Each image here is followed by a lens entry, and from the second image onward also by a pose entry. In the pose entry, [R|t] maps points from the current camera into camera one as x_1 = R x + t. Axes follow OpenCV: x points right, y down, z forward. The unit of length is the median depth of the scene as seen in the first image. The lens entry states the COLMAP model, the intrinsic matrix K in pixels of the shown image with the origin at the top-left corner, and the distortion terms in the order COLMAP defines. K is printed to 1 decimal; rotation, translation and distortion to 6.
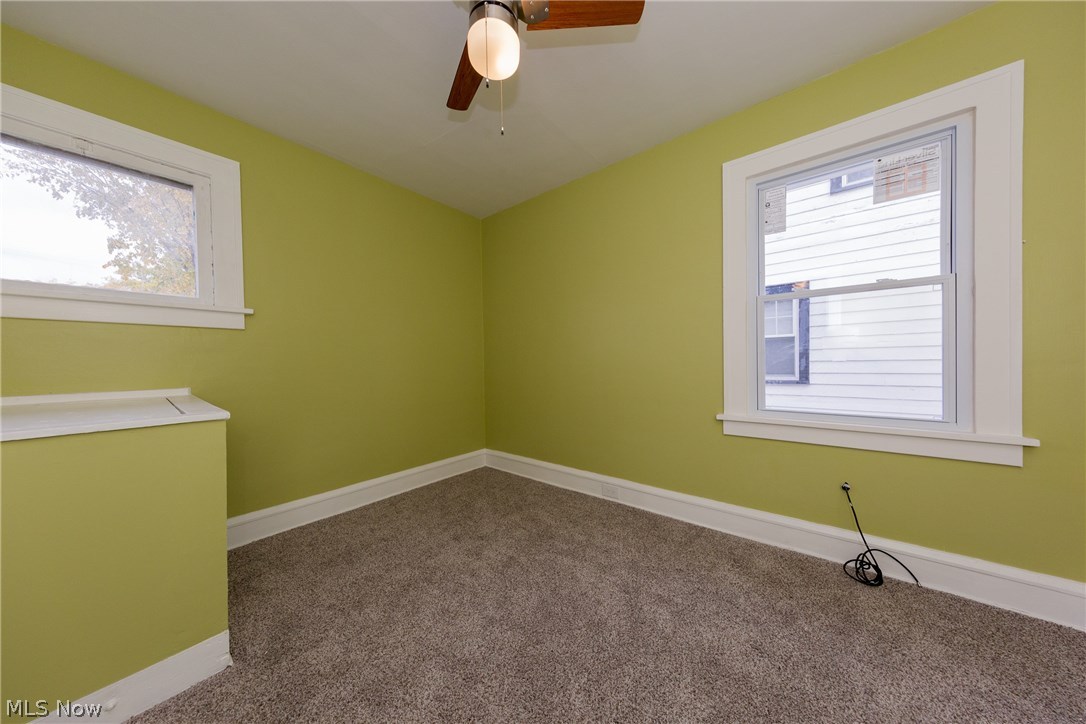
lens RADIAL K [[347.5, 0, 543.0], [0, 347.5, 362.0], [0, 0, 1]] dist [-0.000554, -0.000049]
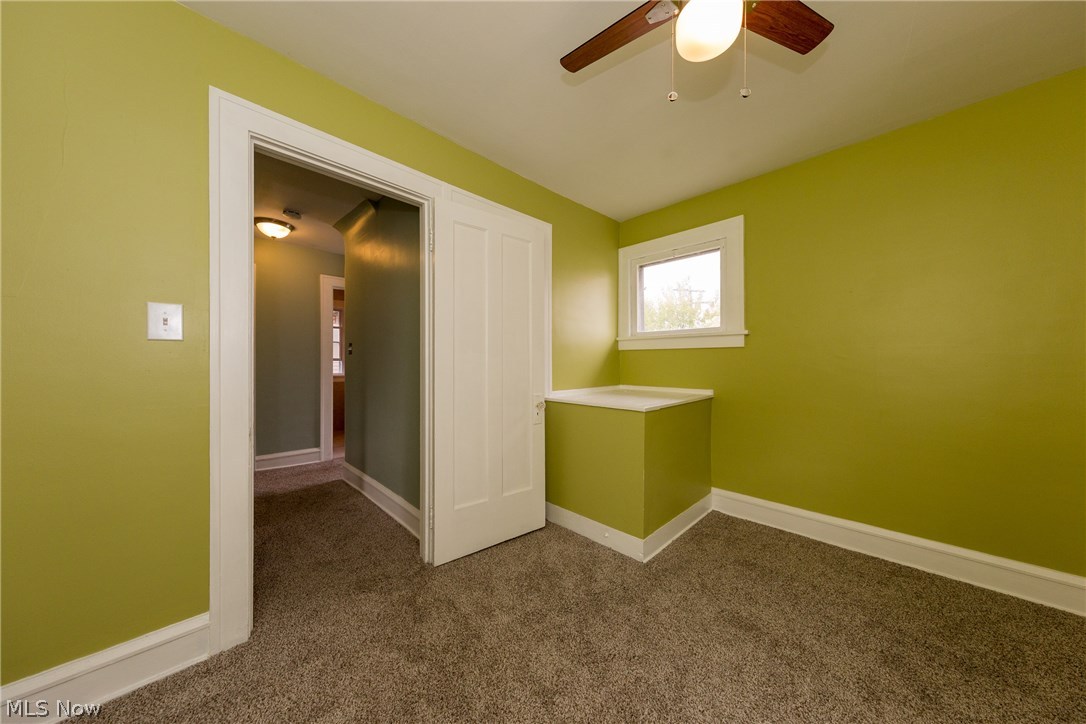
lens RADIAL K [[347.5, 0, 543.0], [0, 347.5, 362.0], [0, 0, 1]] dist [-0.000554, -0.000049]
pose [[-0.126159, 0.009517, -0.991964, 0.465942], [0.000859, 0.999955, 0.009484, -0.051935], [0.992010, 0.000345, -0.126162, 0.444785]]
